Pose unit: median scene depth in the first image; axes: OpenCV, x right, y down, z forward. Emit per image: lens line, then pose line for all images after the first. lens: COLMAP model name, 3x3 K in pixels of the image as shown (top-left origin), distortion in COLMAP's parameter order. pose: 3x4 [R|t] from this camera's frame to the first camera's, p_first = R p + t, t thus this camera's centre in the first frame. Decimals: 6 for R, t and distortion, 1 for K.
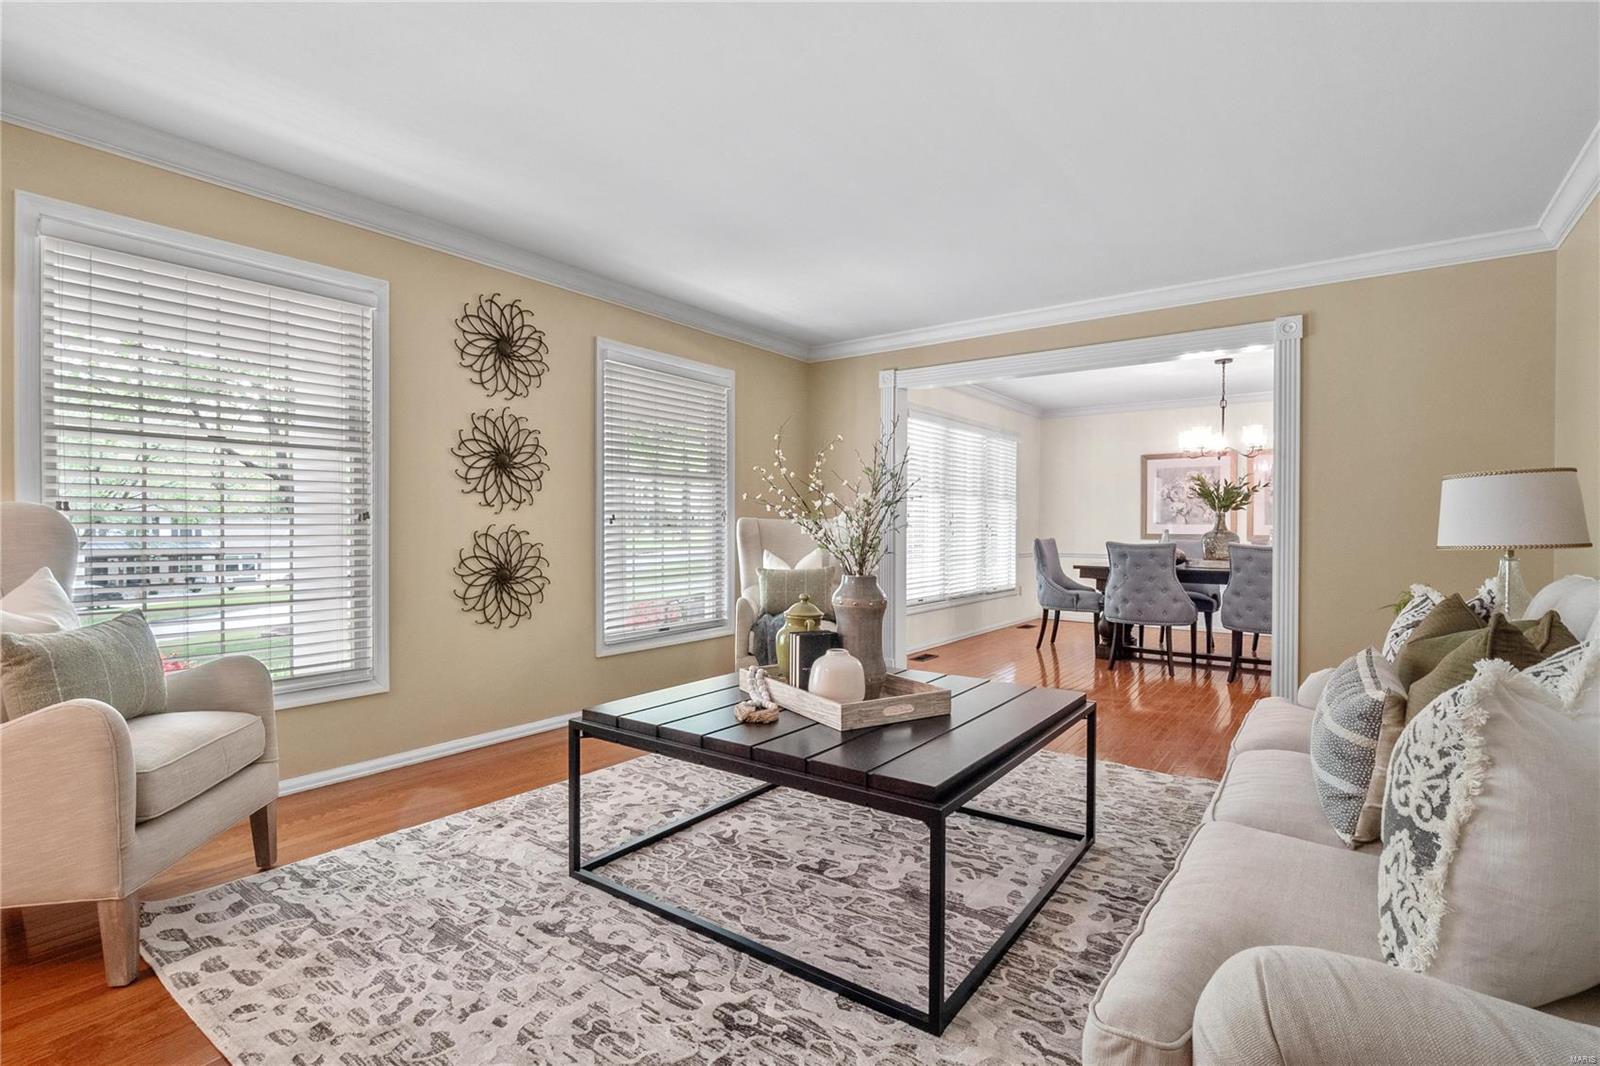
lens RADIAL K [[757.6, 0, 783.4], [0, 757.6, 526.0], [0, 0, 1]] dist [-0.017349, -0.000088]
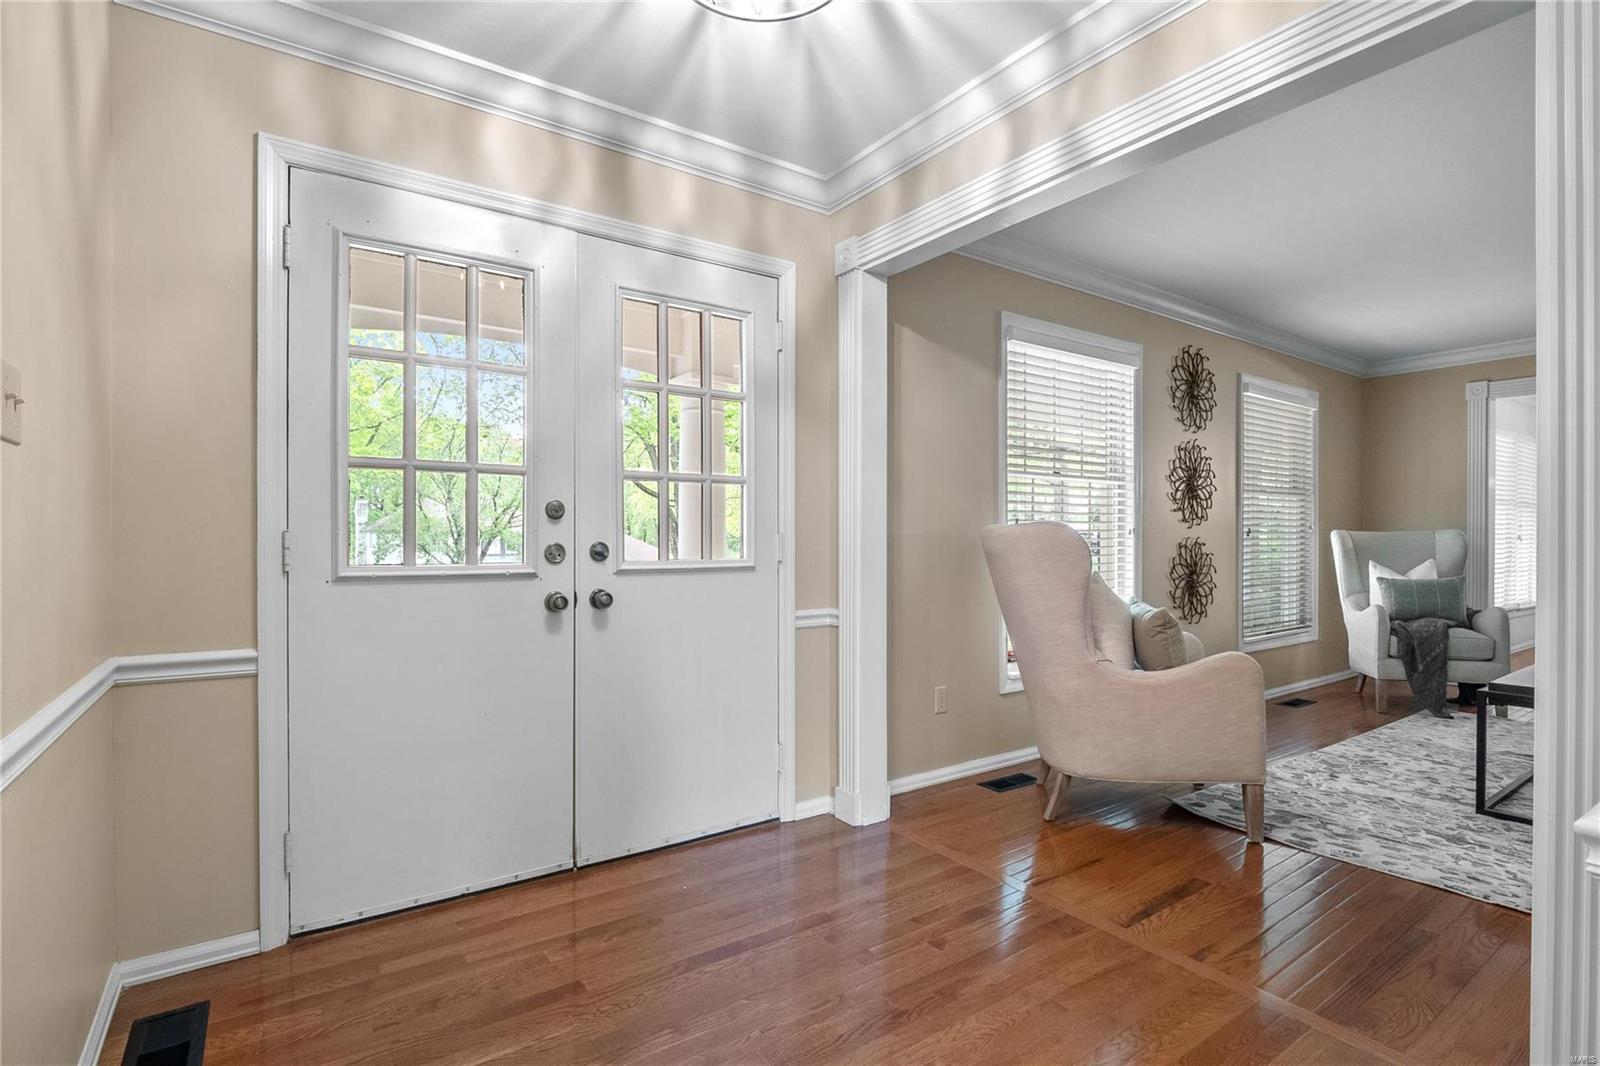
lens RADIAL K [[757.6, 0, 803.6], [0, 757.6, 540.0], [0, 0, 1]] dist [-0.017349, -0.000088]
pose [[0.943421, -0.001983, -0.331591, -0.582369], [0.002912, 0.999993, 0.002305, -0.002229], [0.331584, -0.003141, 0.943421, -0.349355]]
